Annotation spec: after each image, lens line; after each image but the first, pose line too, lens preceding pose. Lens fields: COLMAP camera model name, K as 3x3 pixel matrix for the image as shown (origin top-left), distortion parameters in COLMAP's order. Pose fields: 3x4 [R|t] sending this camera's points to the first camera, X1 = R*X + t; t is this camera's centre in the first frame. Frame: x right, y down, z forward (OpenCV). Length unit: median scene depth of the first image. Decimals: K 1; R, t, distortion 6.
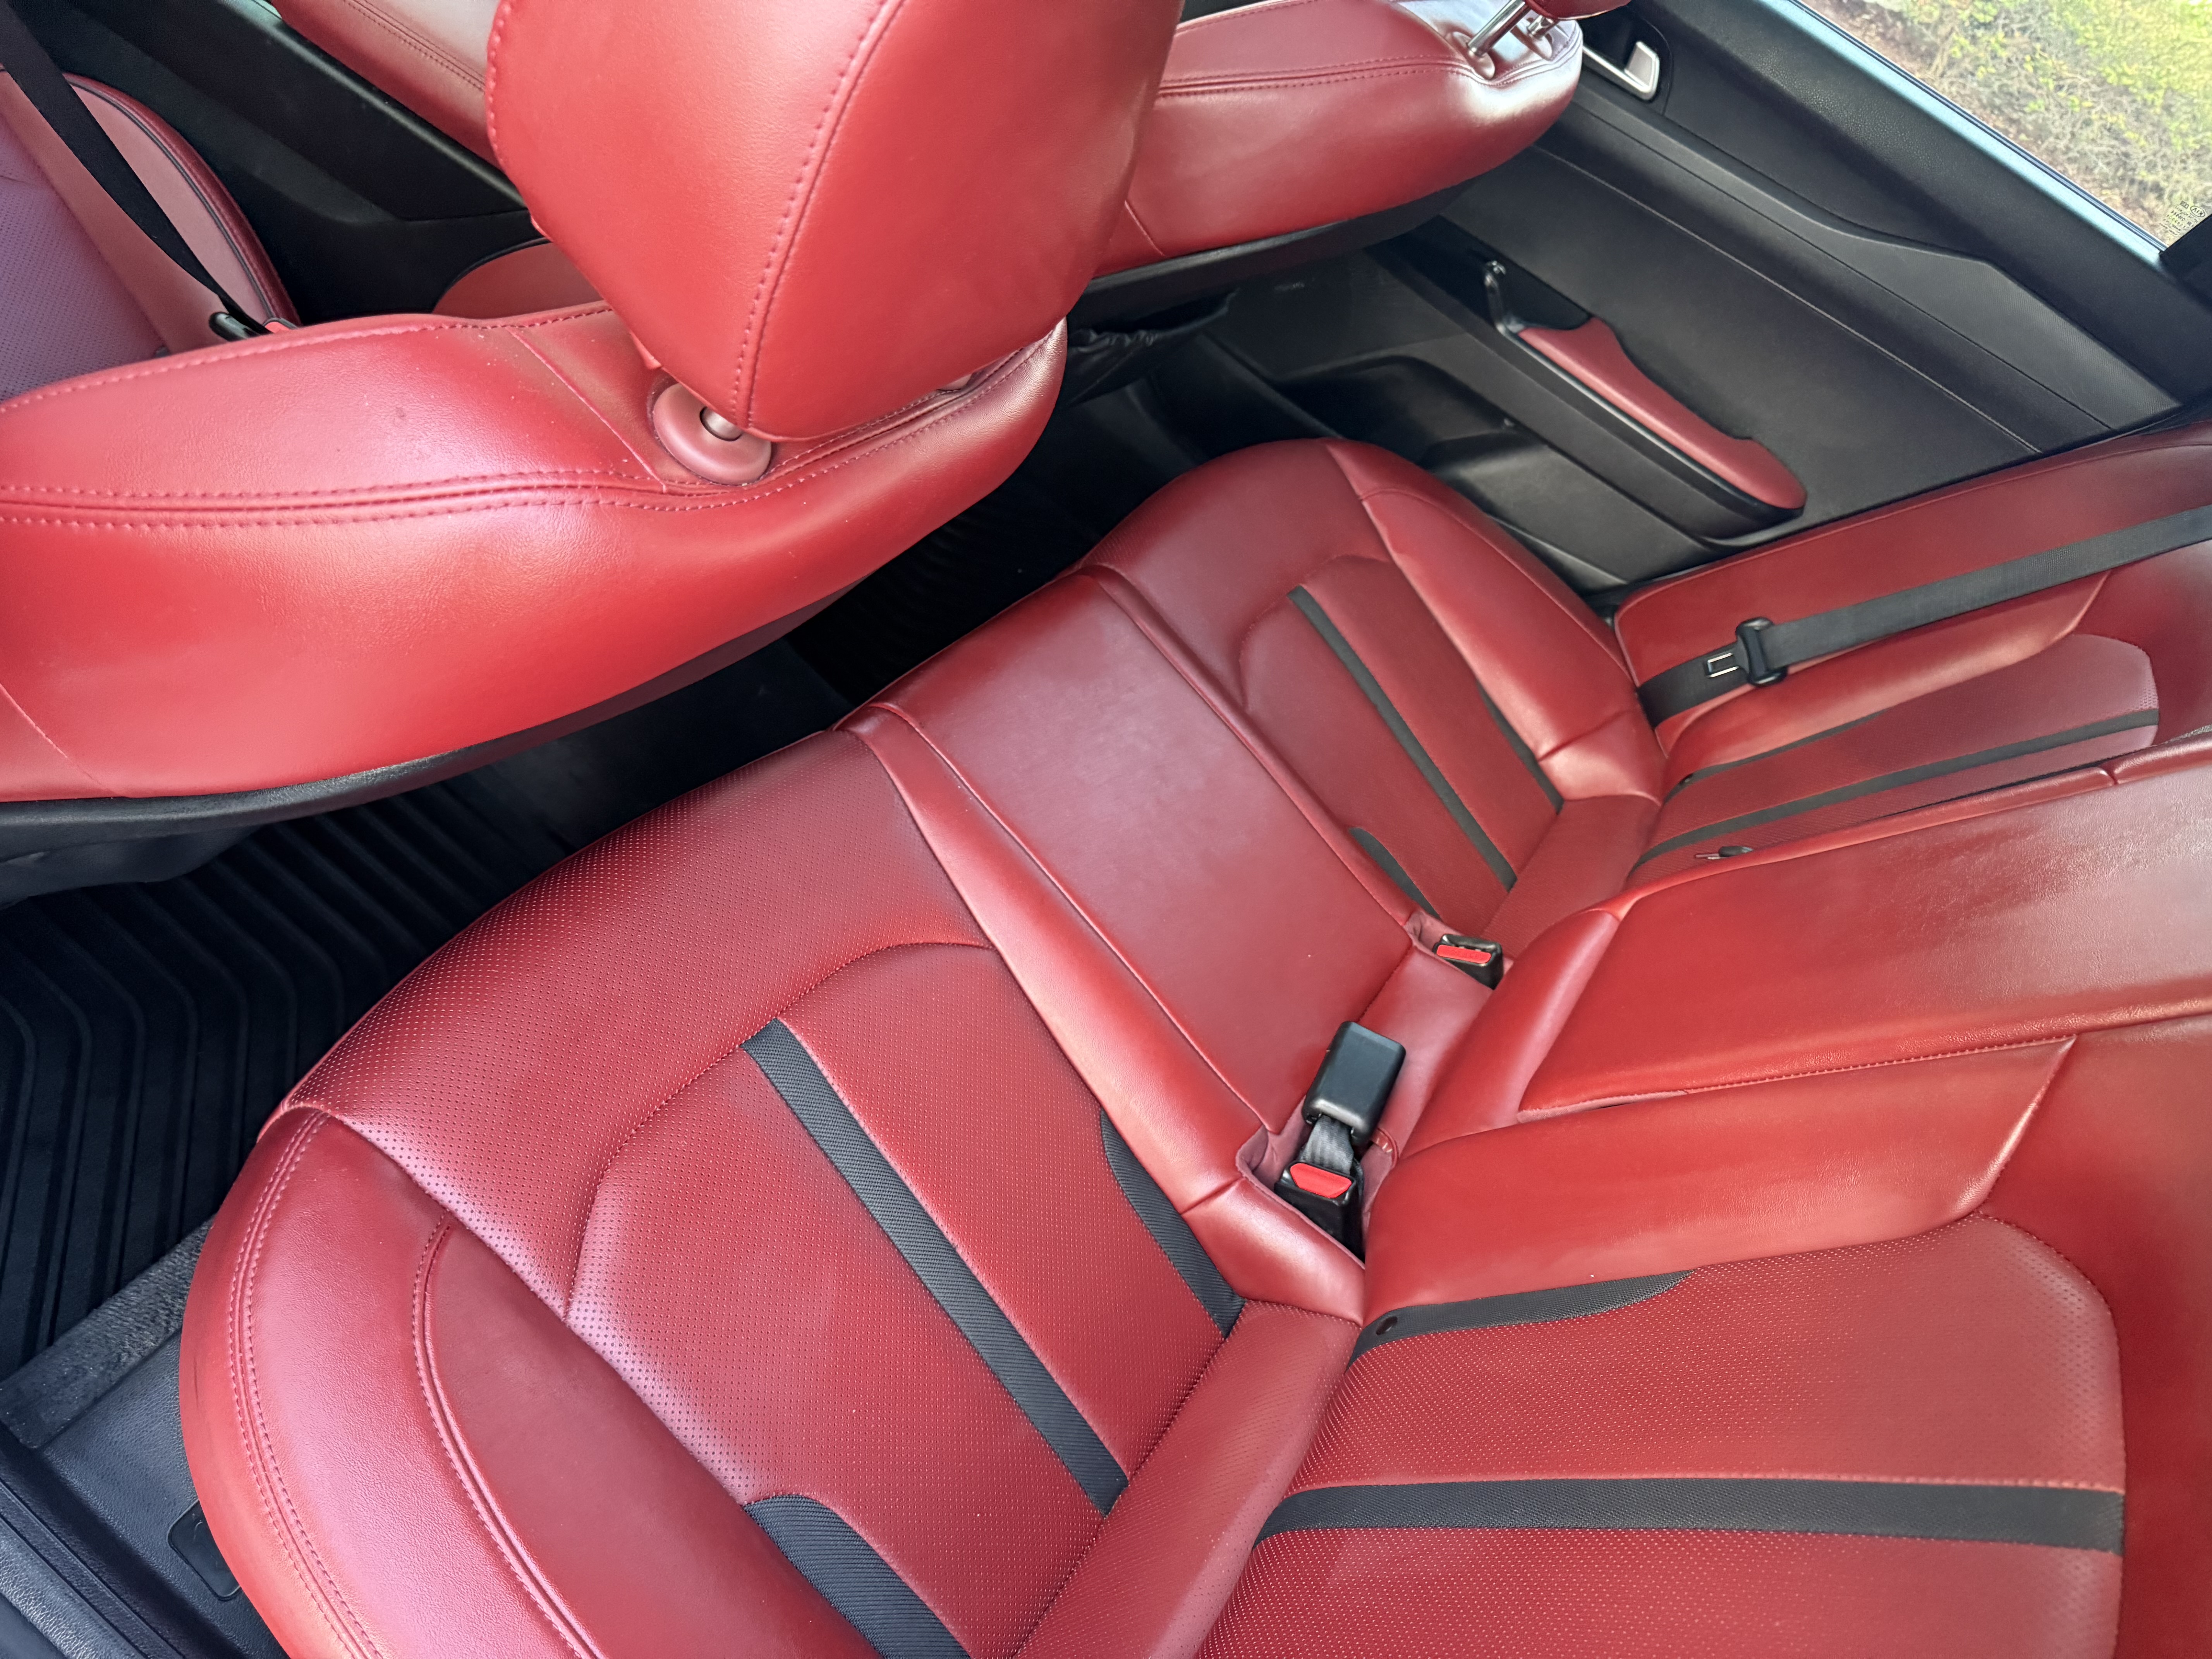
lens RADIAL K [[1587.0, 0, 1106.0], [0, 1587.0, 829.5], [0, 0, 1]] dist [0.093077, -0.200009]
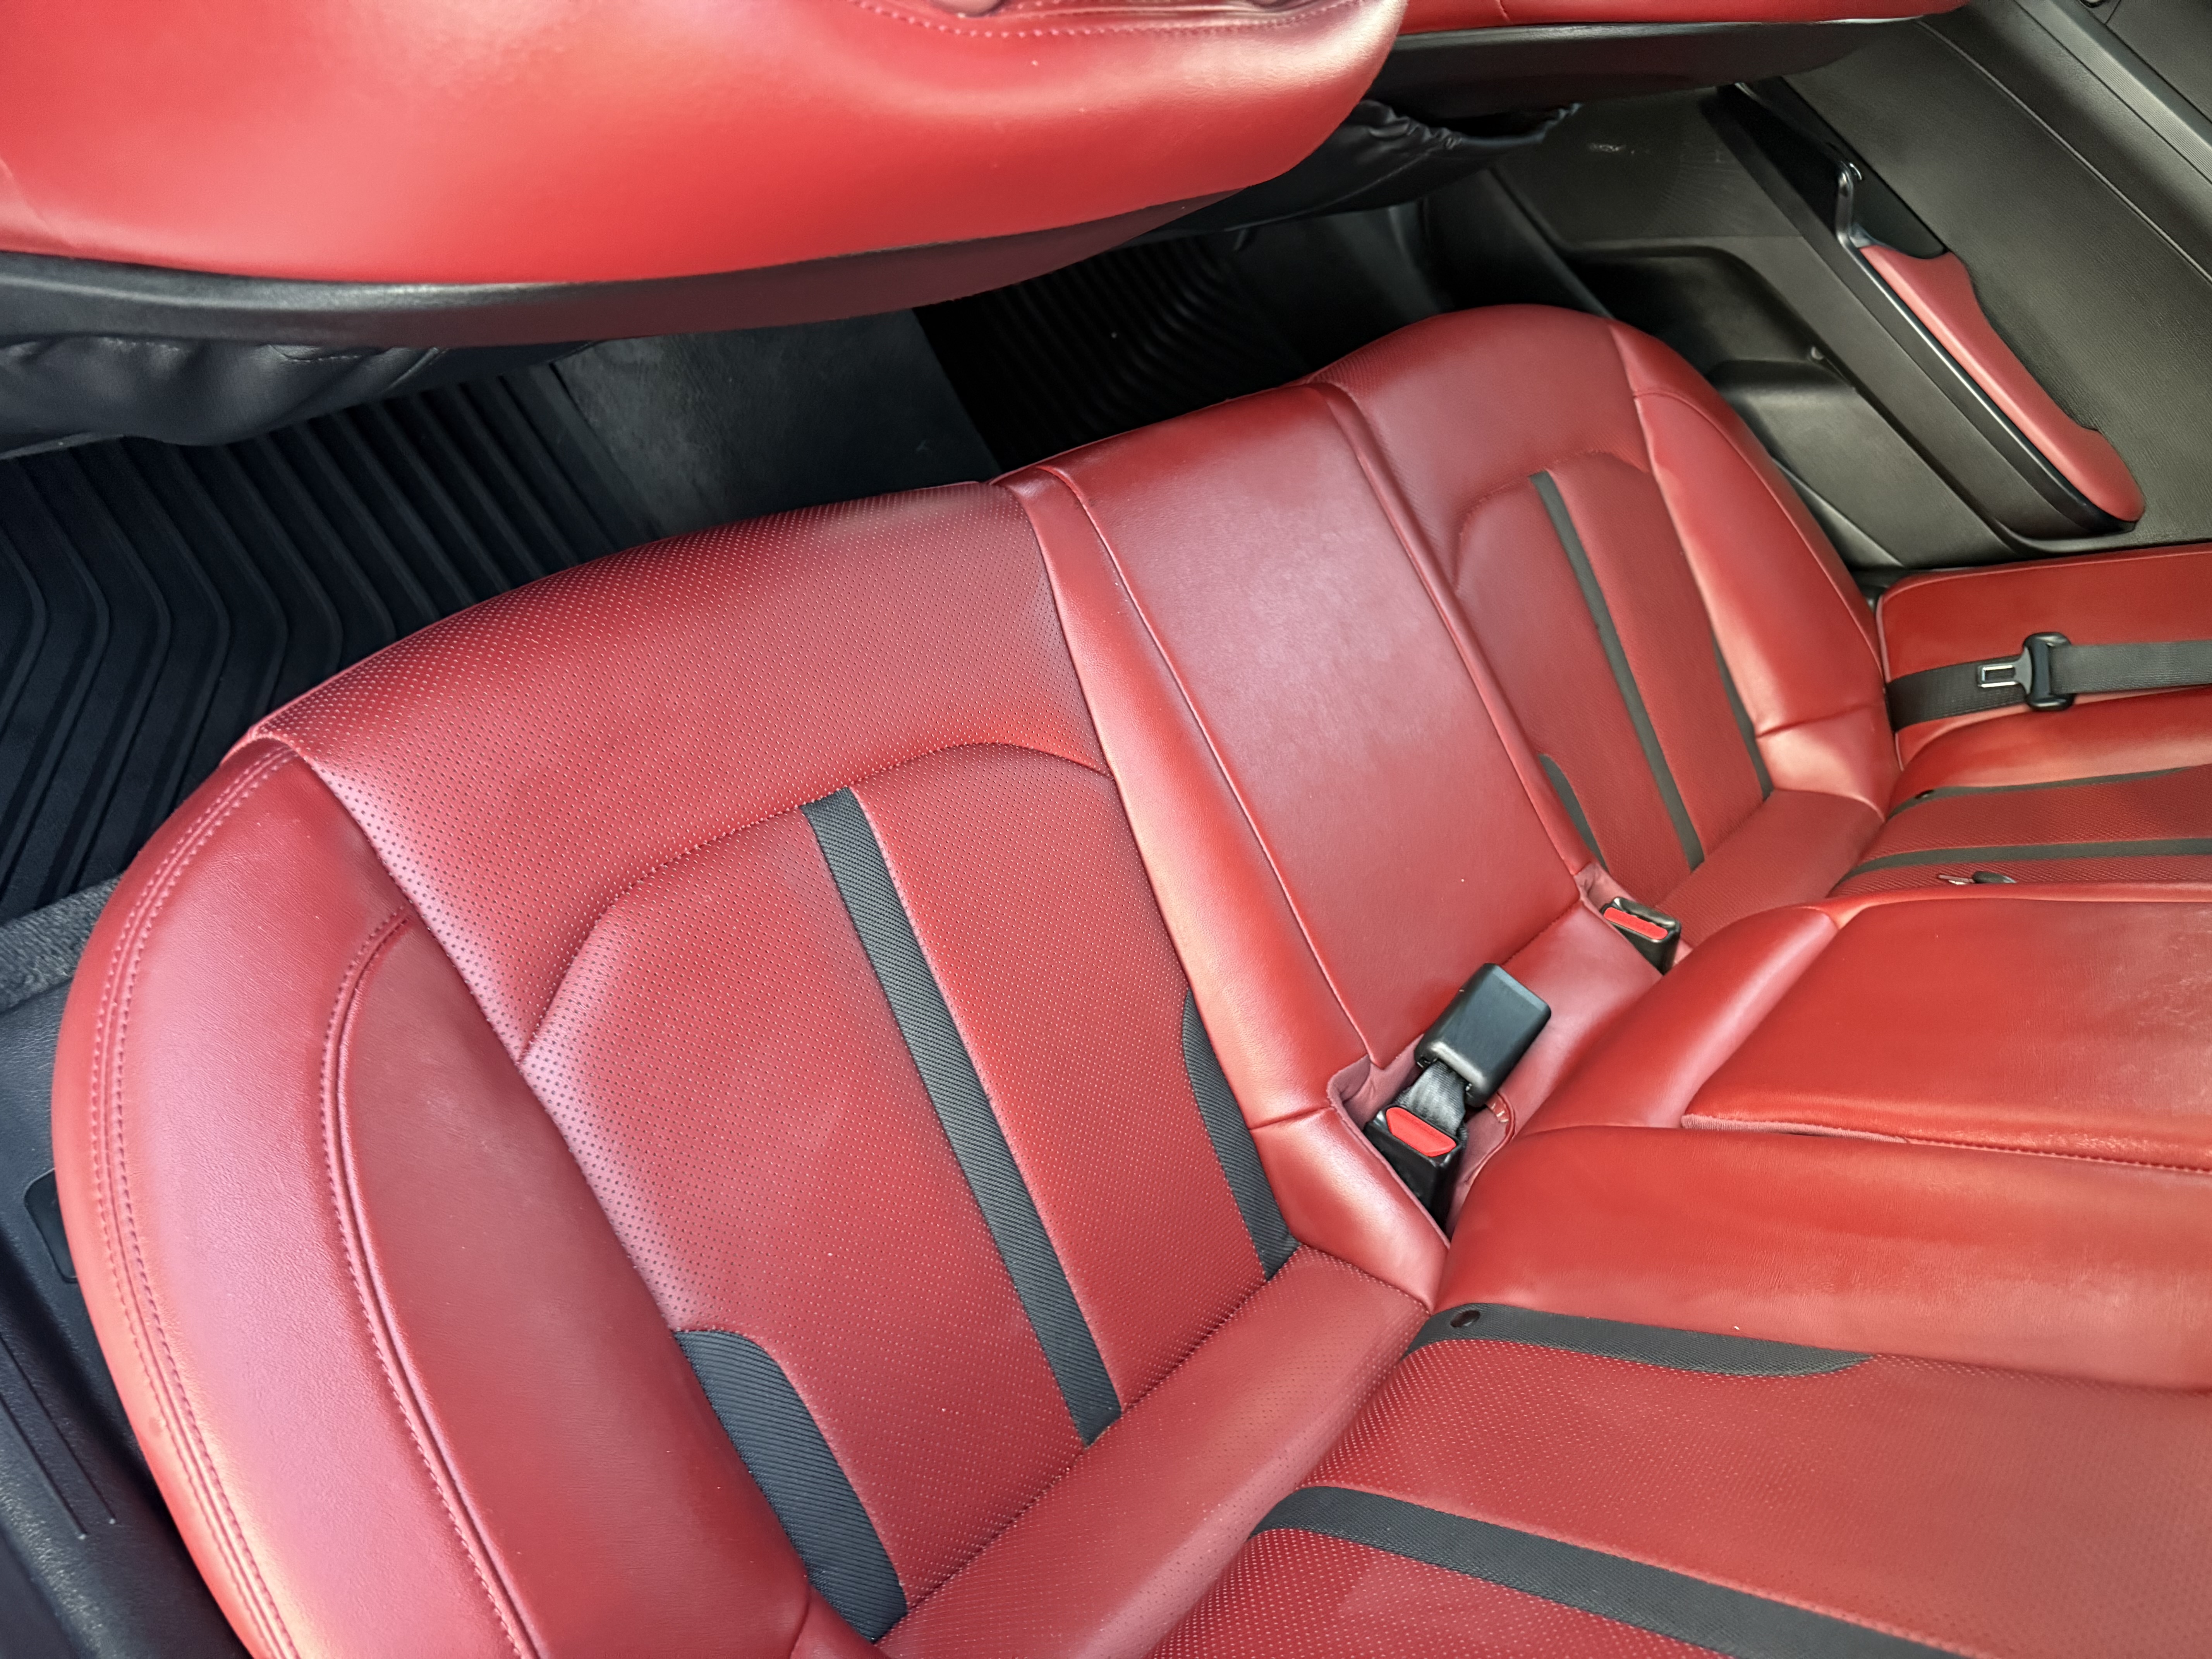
lens RADIAL K [[1533.0, 0, 1106.0], [0, 1533.0, 829.5], [0, 0, 1]] dist [0.094260, -0.211709]
pose [[0.968897, 0.241306, -0.054871, -0.021618], [-0.237613, 0.969106, 0.066133, 0.048258], [0.069134, -0.051038, 0.996301, 0.176265]]
